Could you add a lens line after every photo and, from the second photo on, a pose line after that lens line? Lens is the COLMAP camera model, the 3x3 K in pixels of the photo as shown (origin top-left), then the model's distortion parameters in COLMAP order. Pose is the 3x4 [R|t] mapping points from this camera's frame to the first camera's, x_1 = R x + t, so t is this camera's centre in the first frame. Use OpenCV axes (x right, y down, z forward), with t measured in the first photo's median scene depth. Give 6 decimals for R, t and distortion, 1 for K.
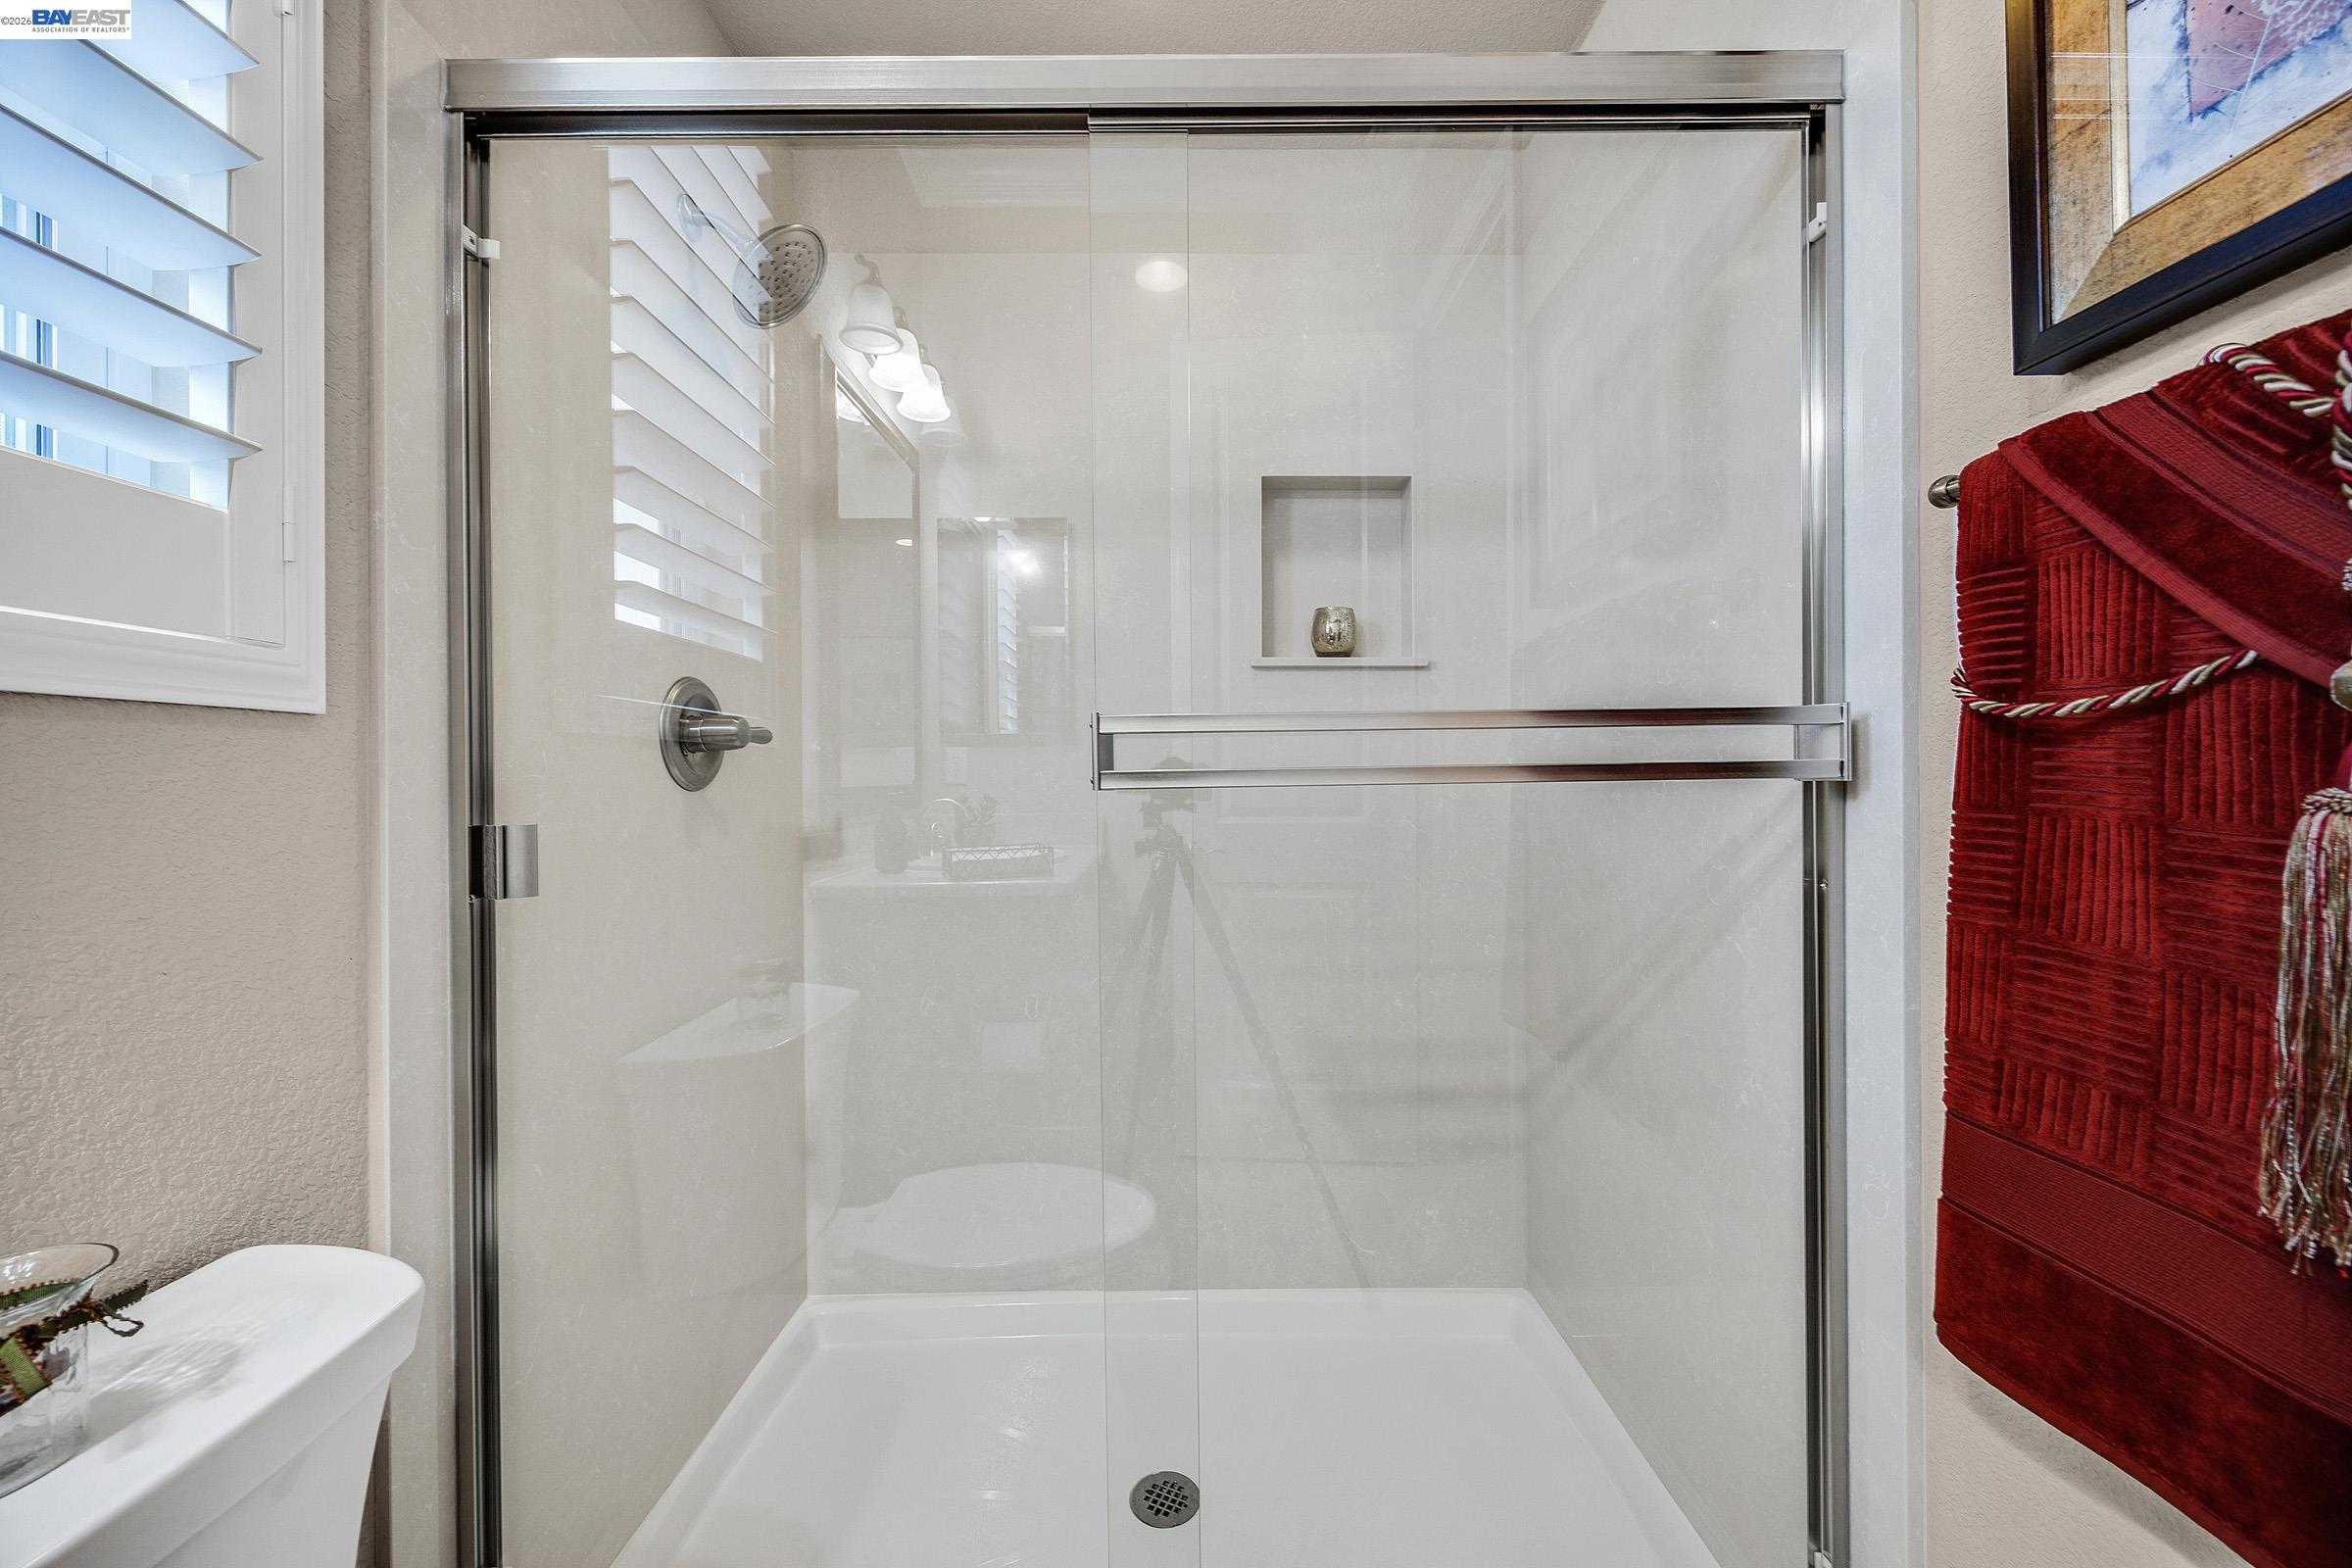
lens RADIAL K [[912.4, 0, 1191.0], [0, 912.4, 781.3], [0, 0, 1]] dist [-0.001255, 0.000617]
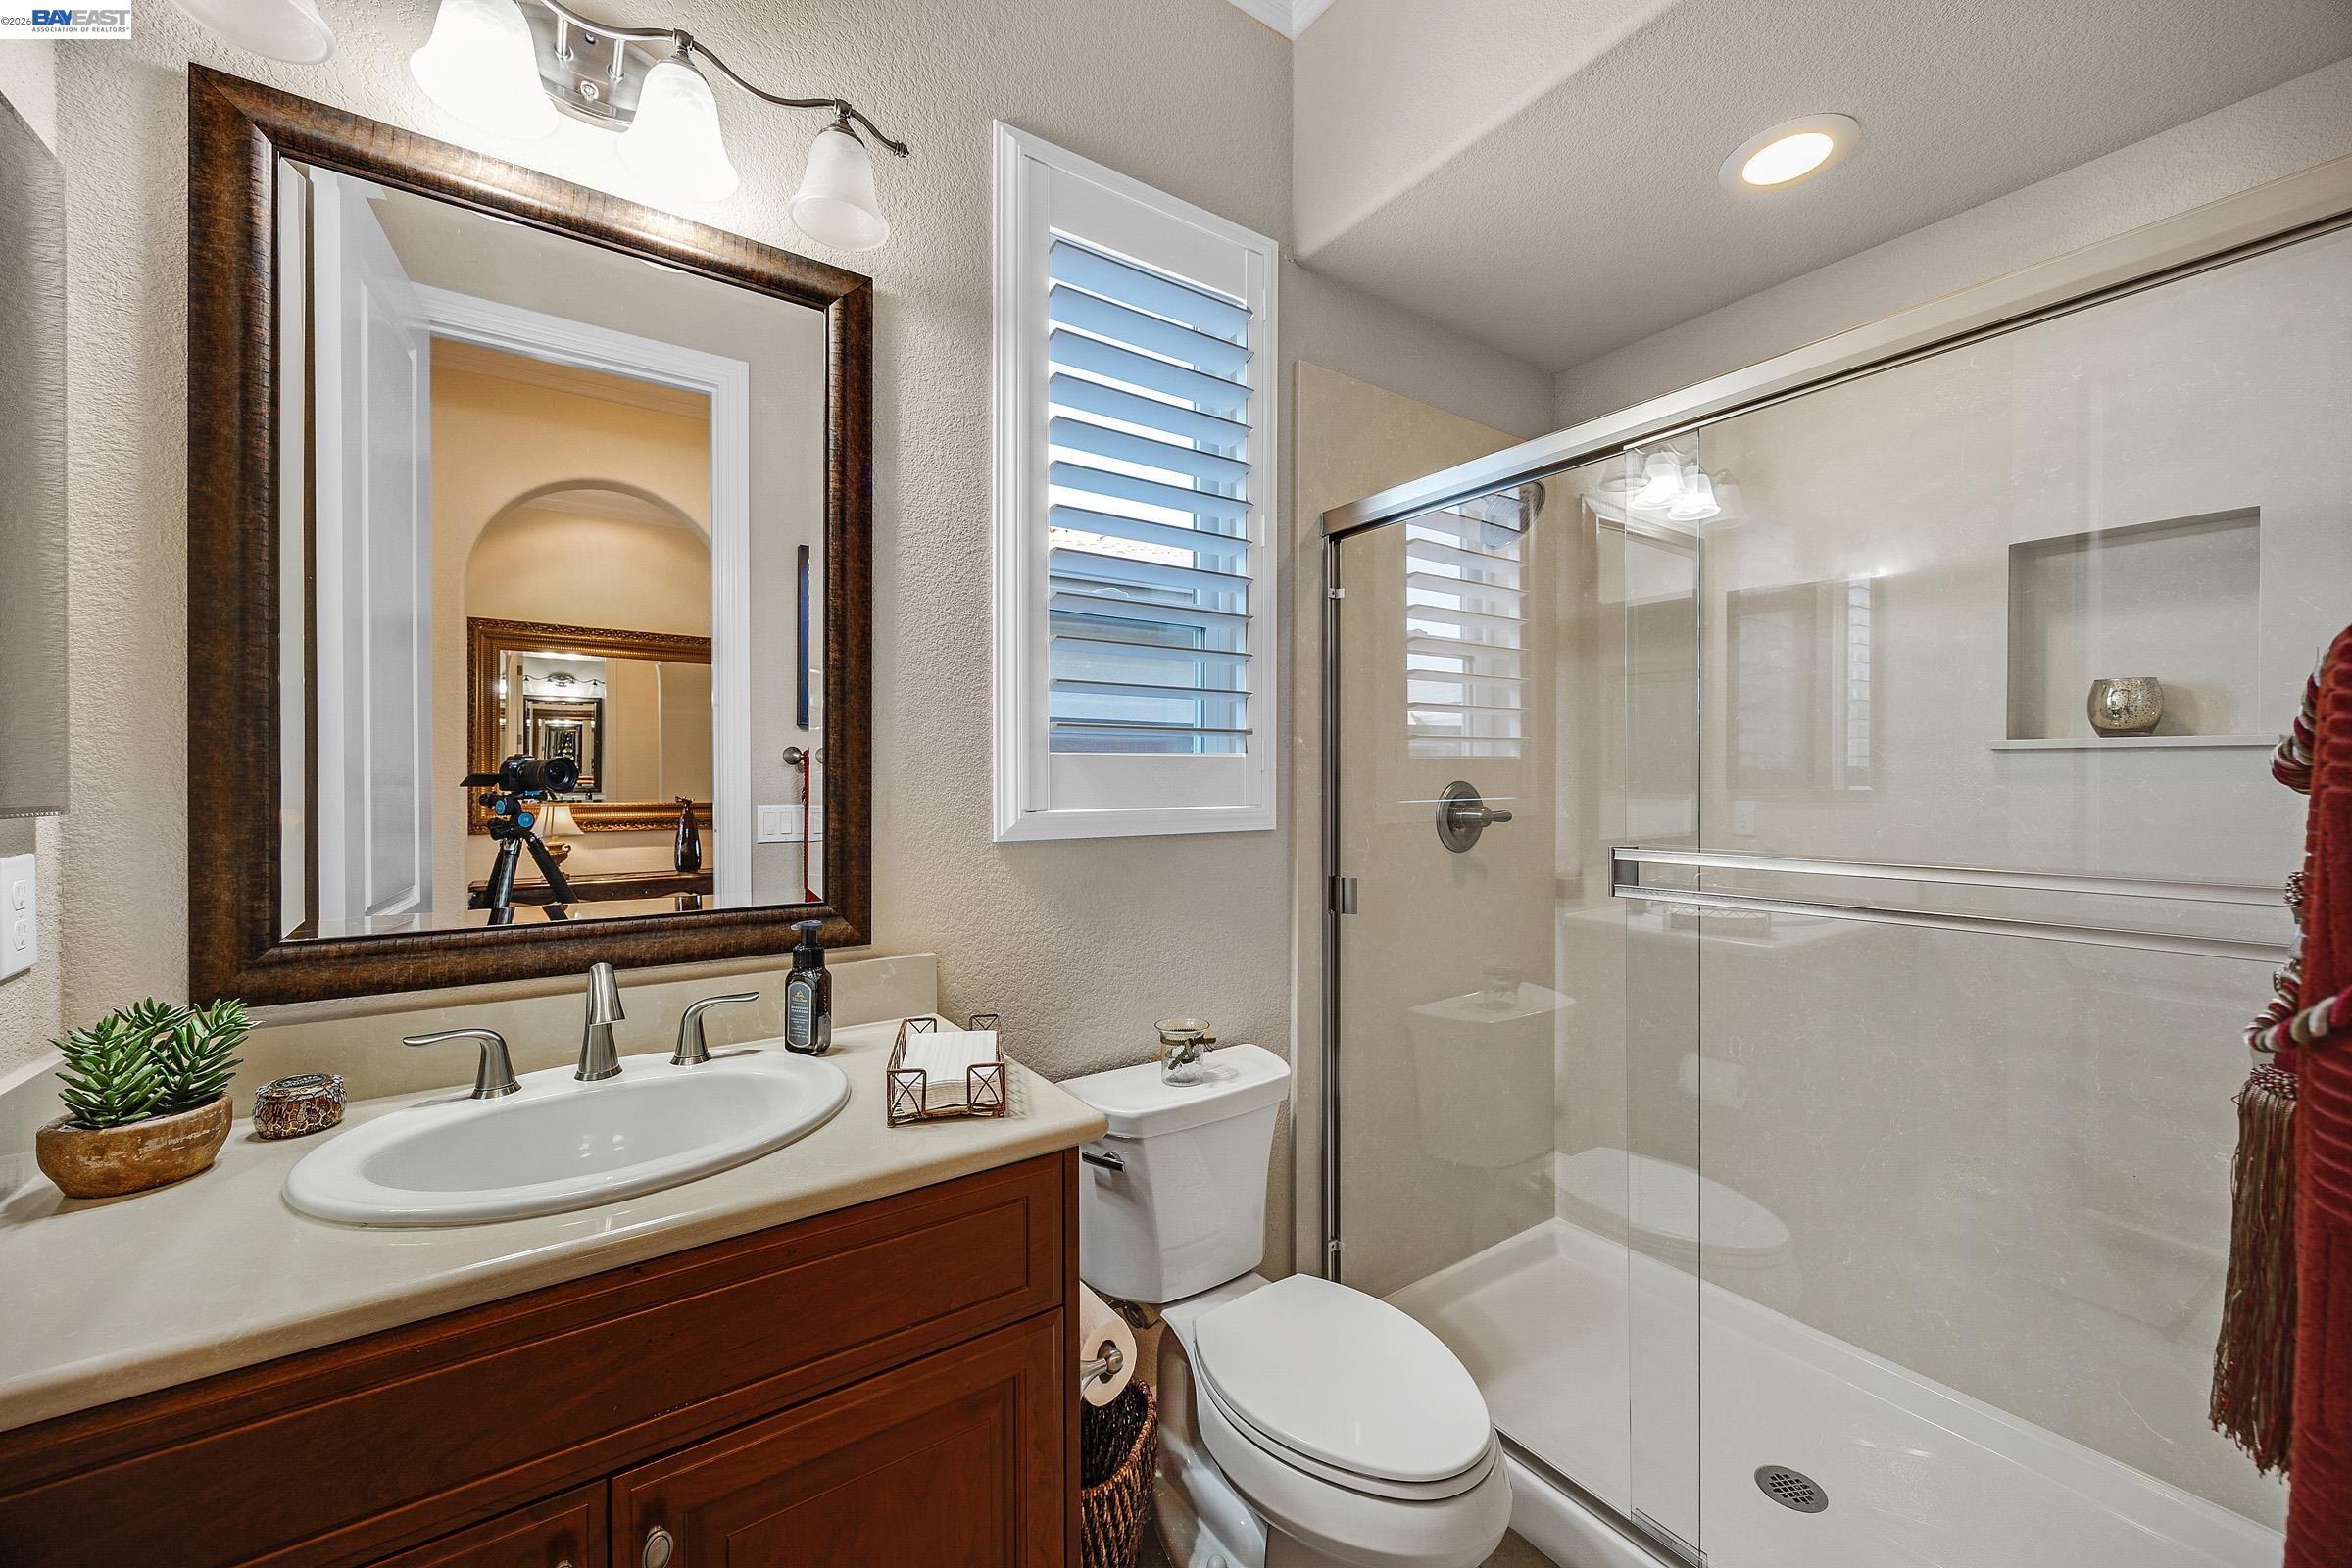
lens RADIAL K [[912.4, 0, 1169.8], [0, 912.4, 772.4], [0, 0, 1]] dist [-0.001255, 0.000617]
pose [[0.561922, 0.002399, -0.827187, 0.502839], [-0.004831, 0.999988, -0.000381, -0.129252], [0.827176, 0.004211, 0.561927, -0.328020]]
